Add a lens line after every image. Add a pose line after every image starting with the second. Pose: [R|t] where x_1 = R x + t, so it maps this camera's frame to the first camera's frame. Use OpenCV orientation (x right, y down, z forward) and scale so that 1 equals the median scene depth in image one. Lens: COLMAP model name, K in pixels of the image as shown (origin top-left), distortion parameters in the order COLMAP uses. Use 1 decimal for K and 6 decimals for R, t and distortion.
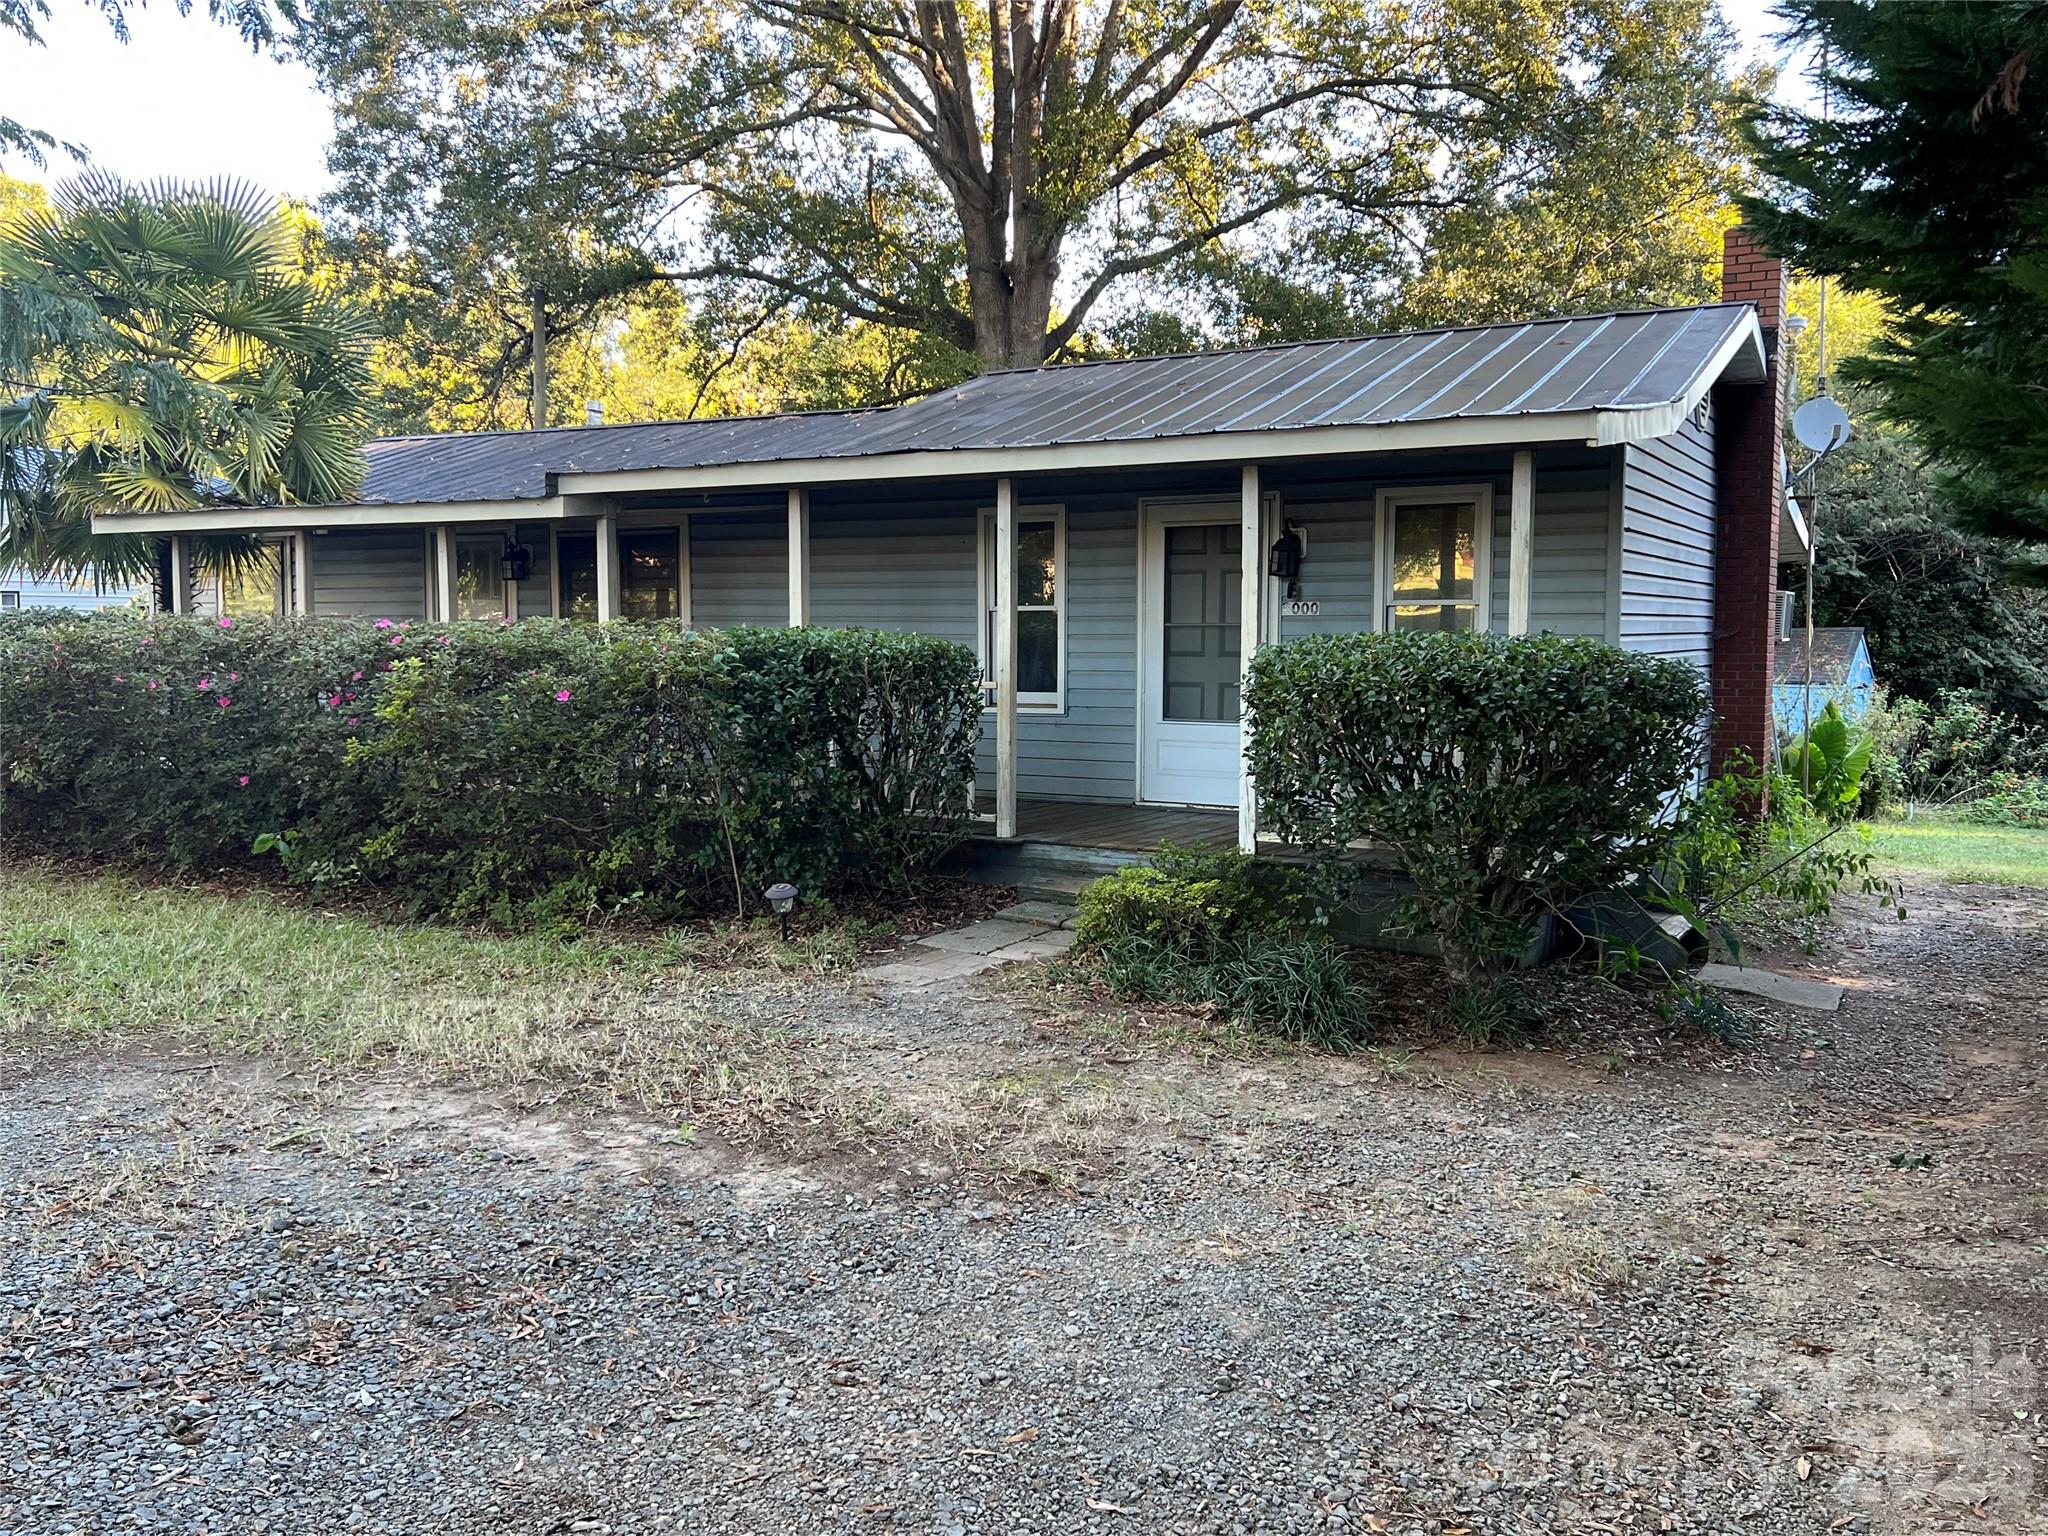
lens RADIAL K [[1688.3, 0, 1034.2], [0, 1688.3, 755.6], [0, 0, 1]] dist [0.053243, -0.051622]
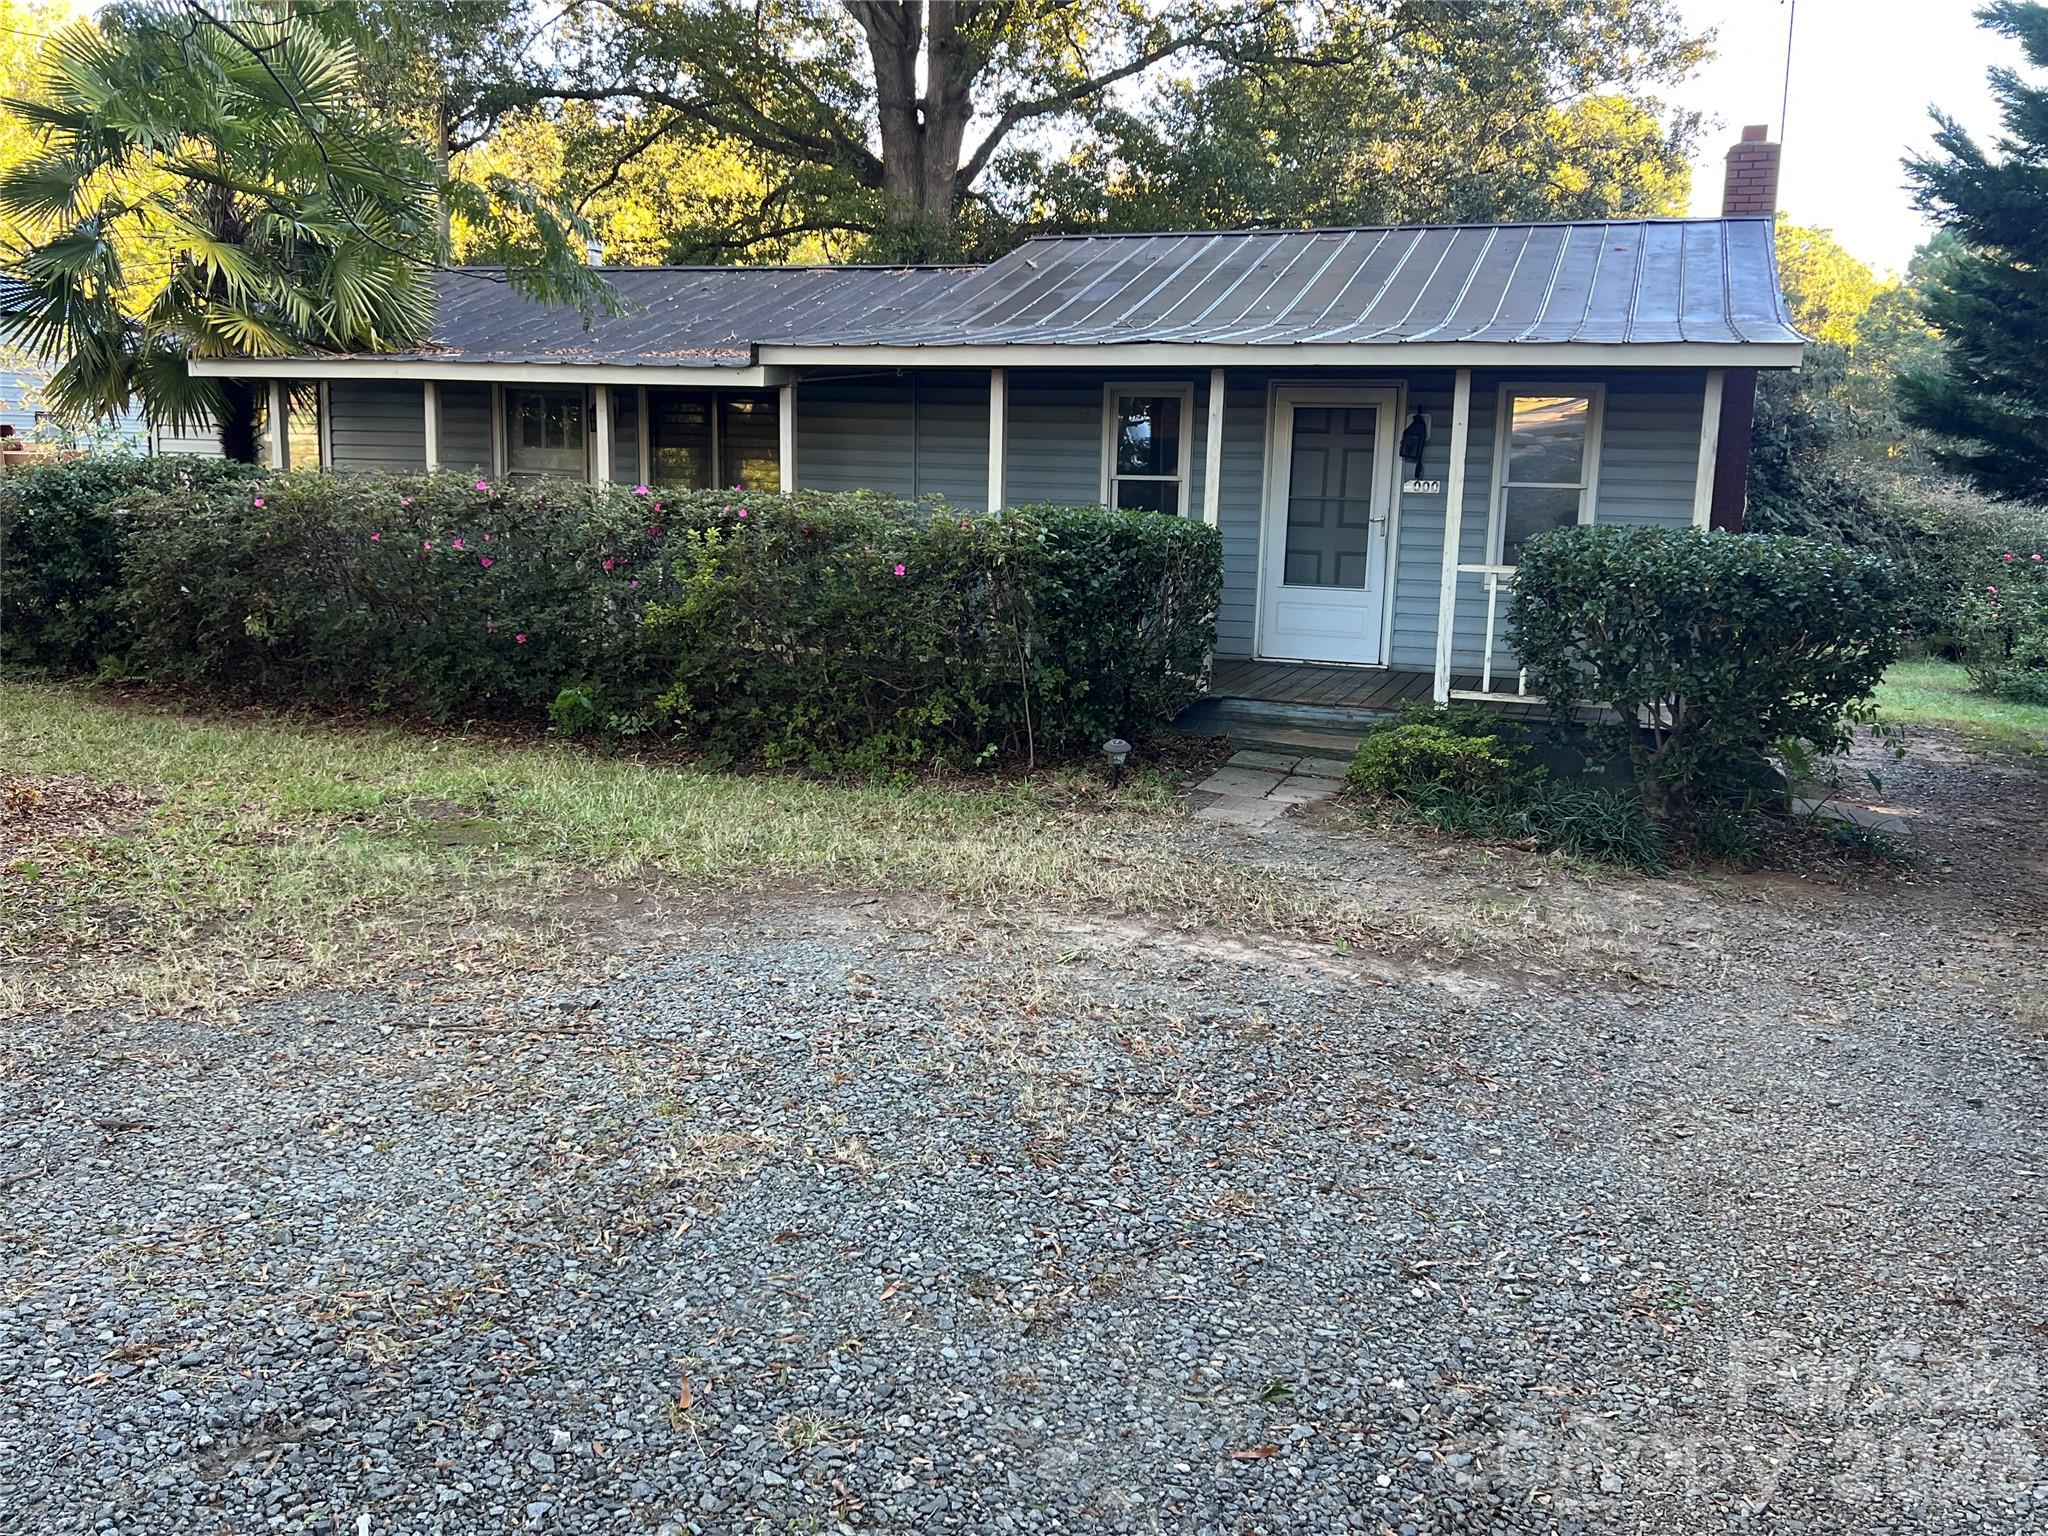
lens RADIAL K [[1688.3, 0, 1012.0], [0, 1688.3, 768.3], [0, 0, 1]] dist [0.053243, -0.051622]
pose [[0.987115, -0.006243, 0.159888, -0.356533], [-0.011283, 0.994035, 0.108474, -0.024848], [-0.159611, -0.108881, 0.981157, -0.103439]]
